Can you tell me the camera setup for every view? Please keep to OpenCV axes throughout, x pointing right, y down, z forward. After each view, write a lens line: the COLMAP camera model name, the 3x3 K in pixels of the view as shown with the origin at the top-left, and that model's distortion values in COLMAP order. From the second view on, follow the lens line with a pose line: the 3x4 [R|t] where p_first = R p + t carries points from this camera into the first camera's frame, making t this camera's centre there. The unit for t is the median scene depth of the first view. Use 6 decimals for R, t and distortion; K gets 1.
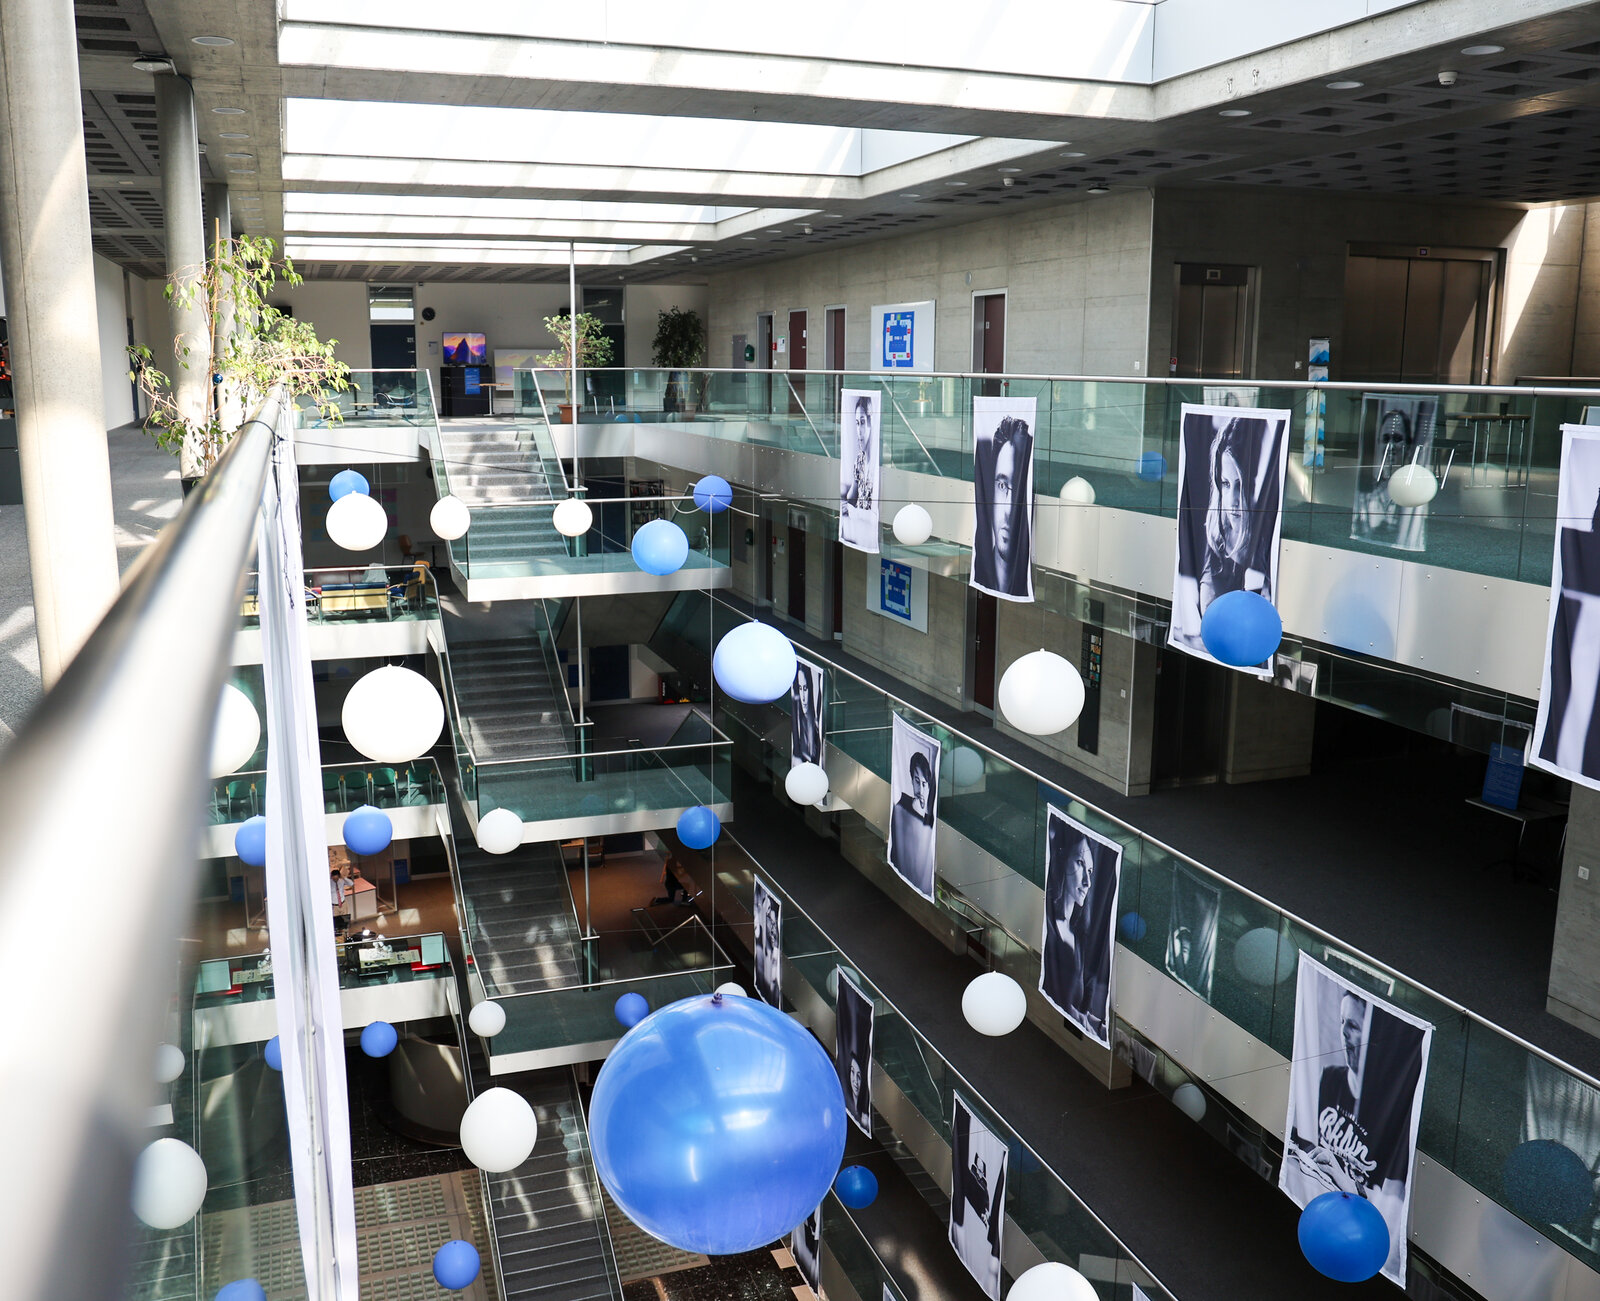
lens RADIAL K [[1446.9, 0, 800.3], [0, 1446.9, 649.2], [0, 0, 1]] dist [-0.097719, 0.069119]
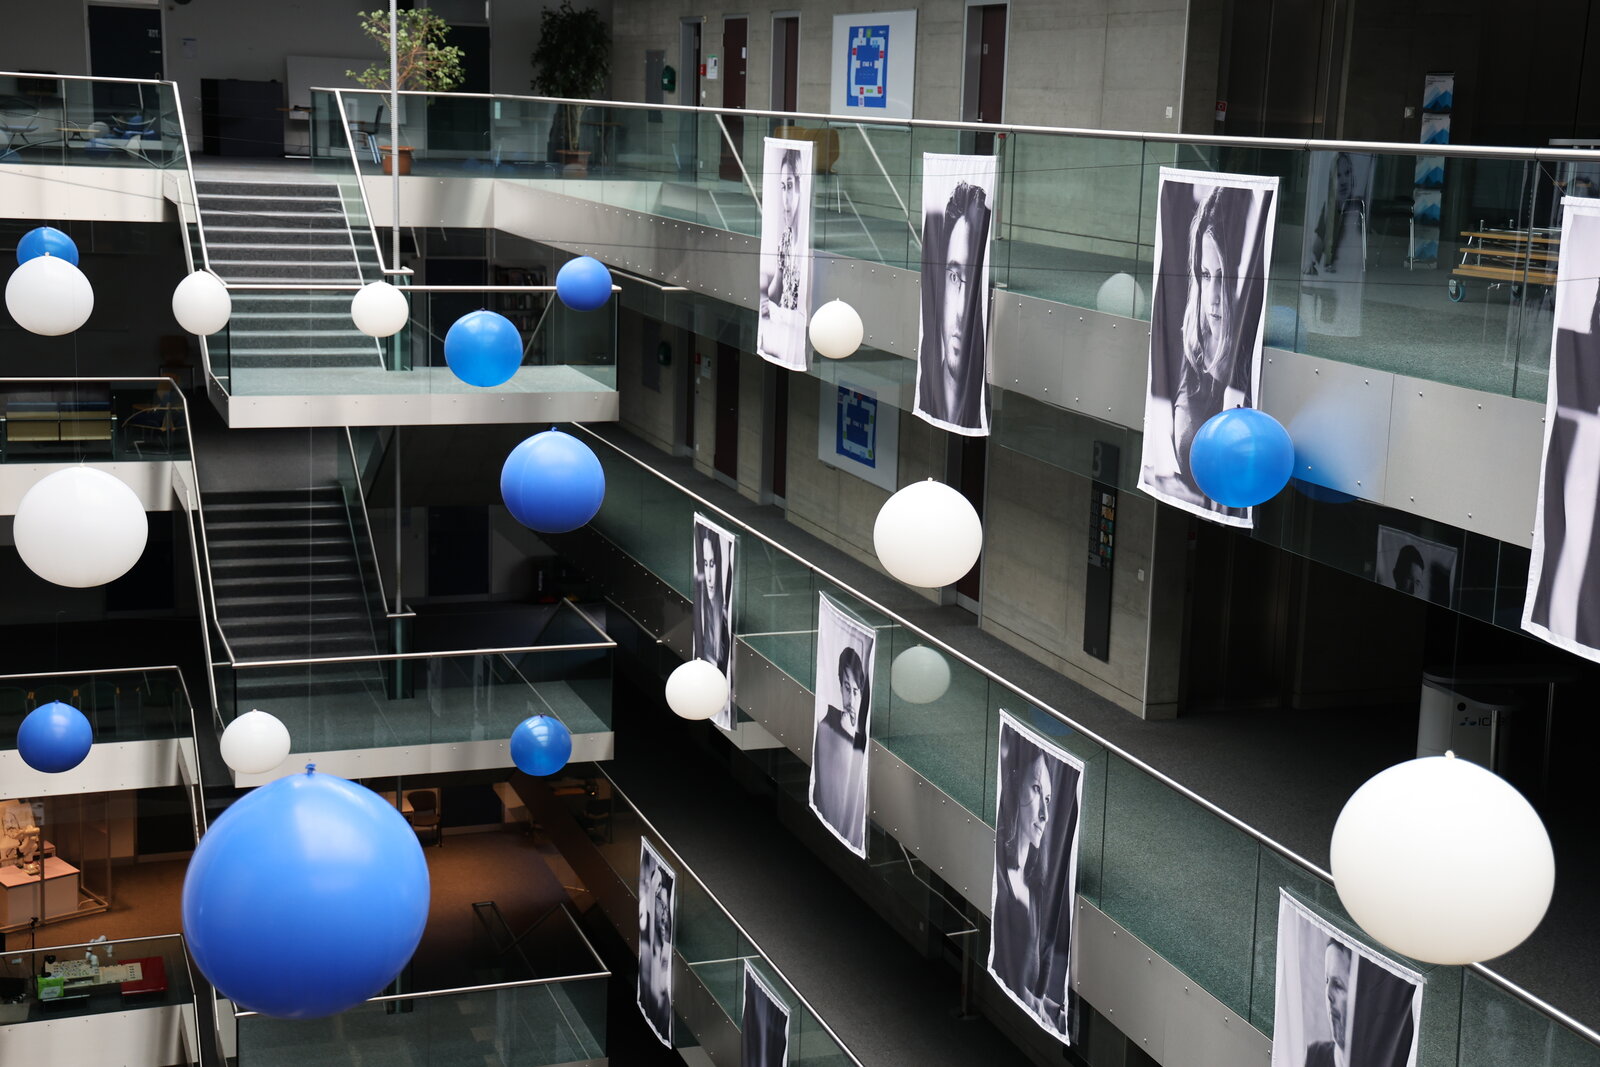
lens RADIAL K [[2309.4, 0, 815.4], [0, 2309.4, 545.6], [0, 0, 1]] dist [0.181611, 0.000000]
pose [[0.999637, 0.026334, 0.005613, 0.053604], [-0.026319, 0.999650, -0.002760, 0.022703], [-0.005683, 0.002611, 0.999980, -0.142494]]
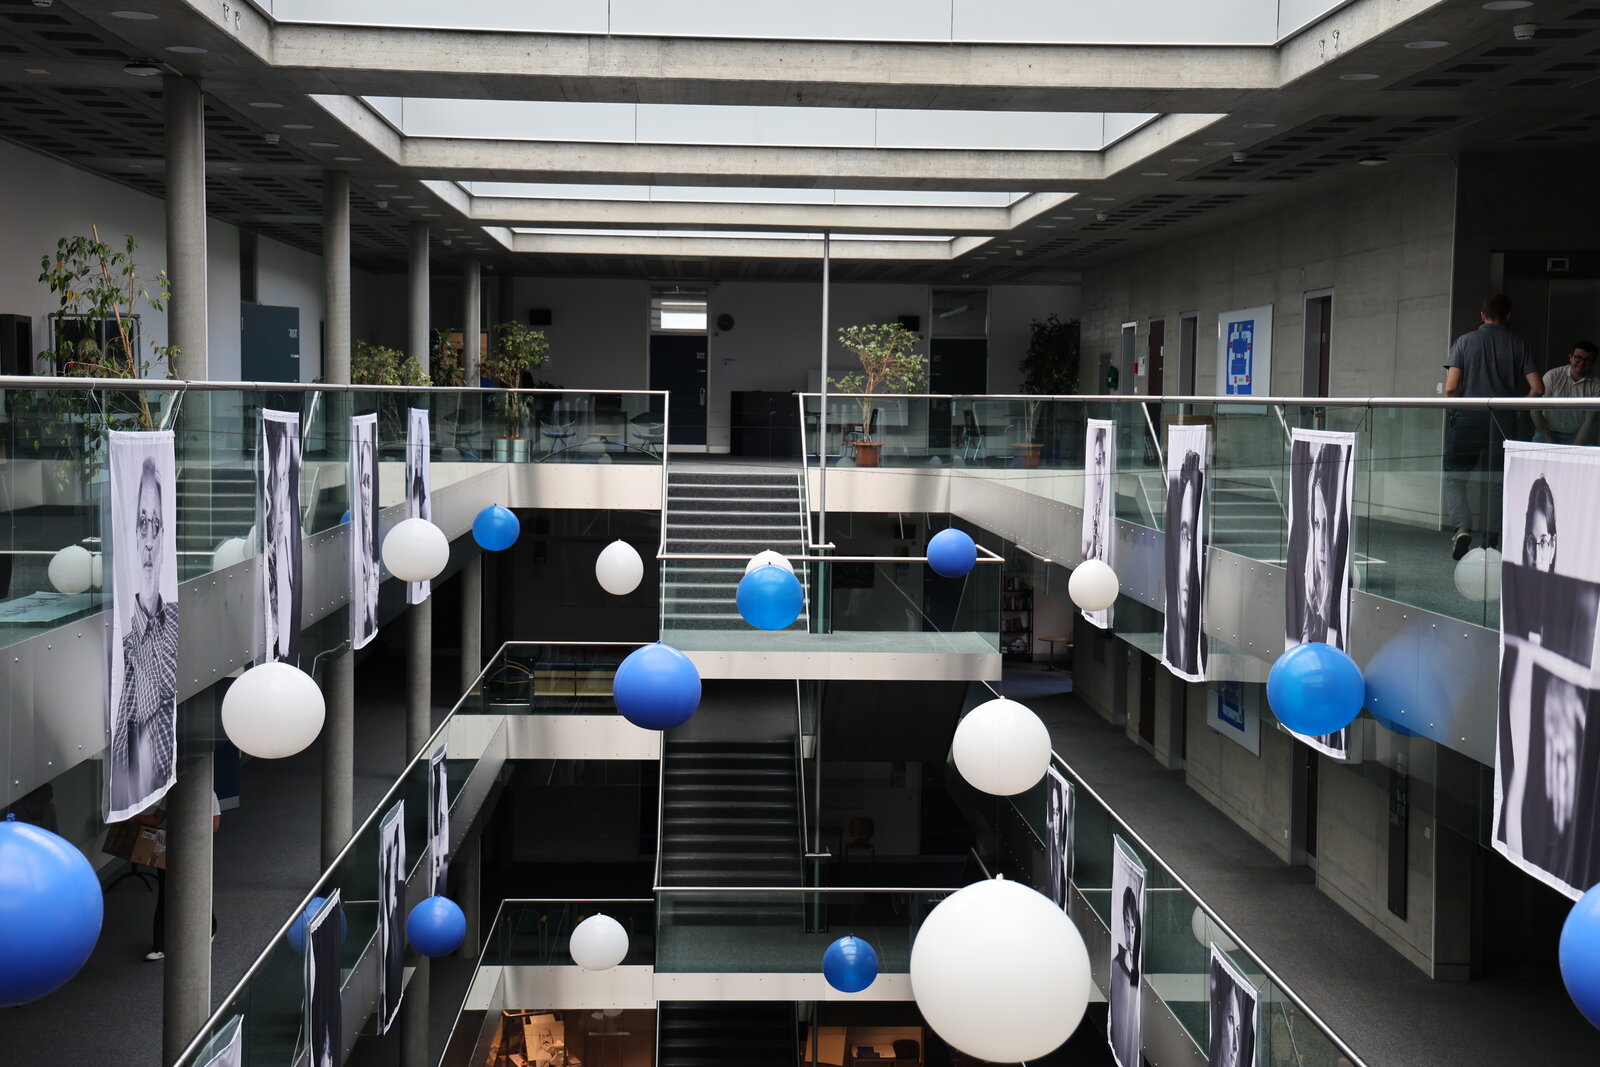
lens RADIAL K [[2226.1, 0, 800.9], [0, 2226.1, 543.4], [0, 0, 1]] dist [0.151716, 0.000000]
pose [[0.955885, 0.029711, -0.292234, 0.240633], [-0.067739, 0.990353, -0.120884, 0.043442], [0.285823, 0.135347, 0.948676, -0.184397]]
